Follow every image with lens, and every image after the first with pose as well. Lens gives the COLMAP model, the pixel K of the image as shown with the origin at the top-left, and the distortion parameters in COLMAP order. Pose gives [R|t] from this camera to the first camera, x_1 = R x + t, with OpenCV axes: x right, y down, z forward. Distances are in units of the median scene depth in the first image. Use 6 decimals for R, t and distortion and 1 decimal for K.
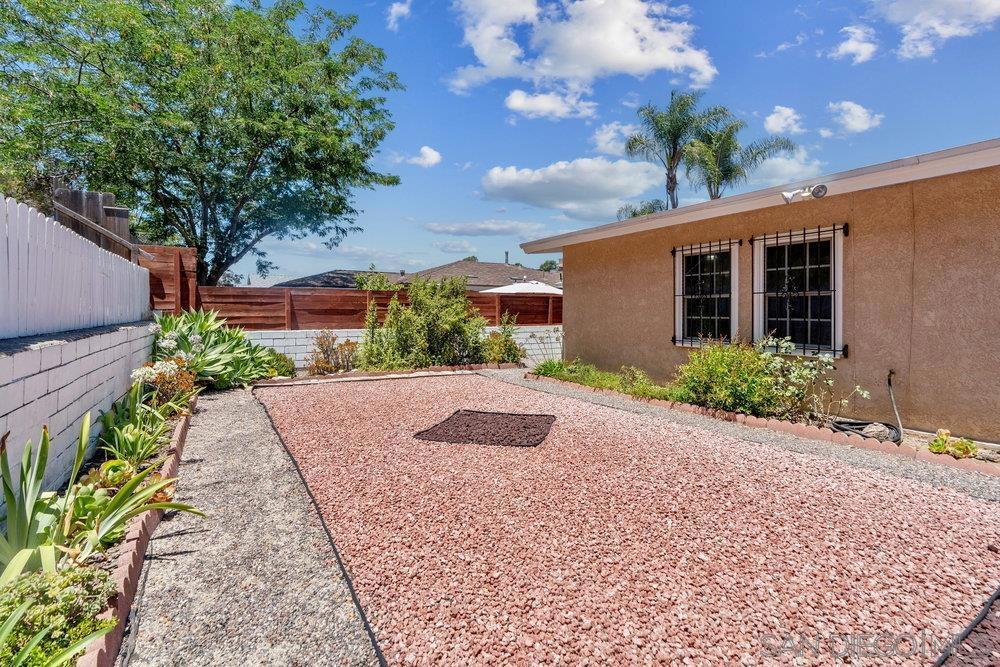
lens RADIAL K [[461.8, 0, 499.7], [0, 461.8, 315.3], [0, 0, 1]] dist [-0.000846, 0.000013]
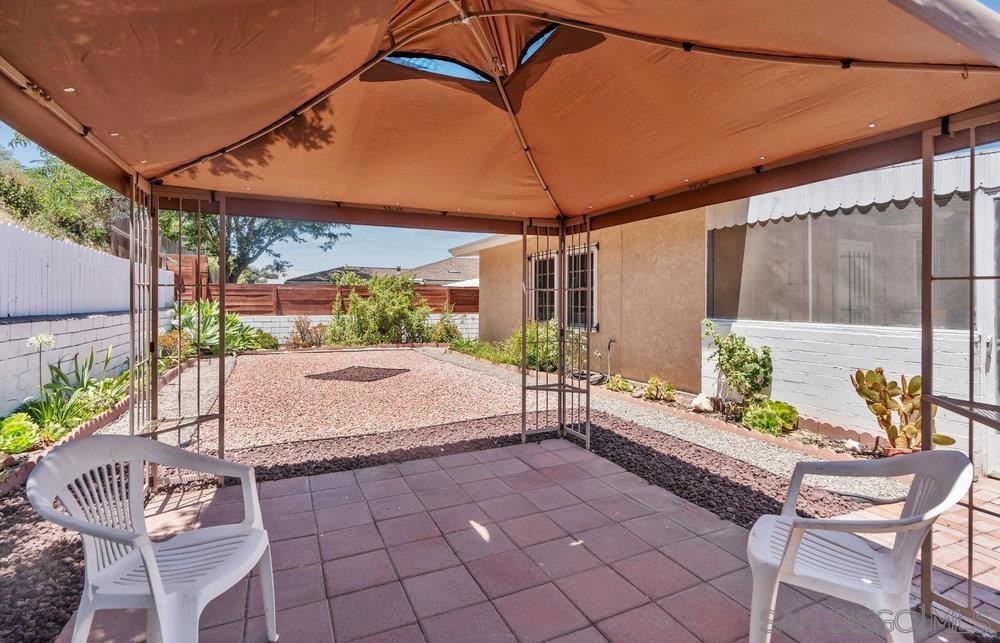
lens RADIAL K [[467.3, 0, 503.1], [0, 467.3, 297.2], [0, 0, 1]] dist [-0.001469, -0.000259]
pose [[0.996333, -0.000997, -0.085554, 0.313303], [-0.000768, 0.999788, -0.020595, 0.005773], [0.085556, 0.020585, 0.996121, -0.287157]]
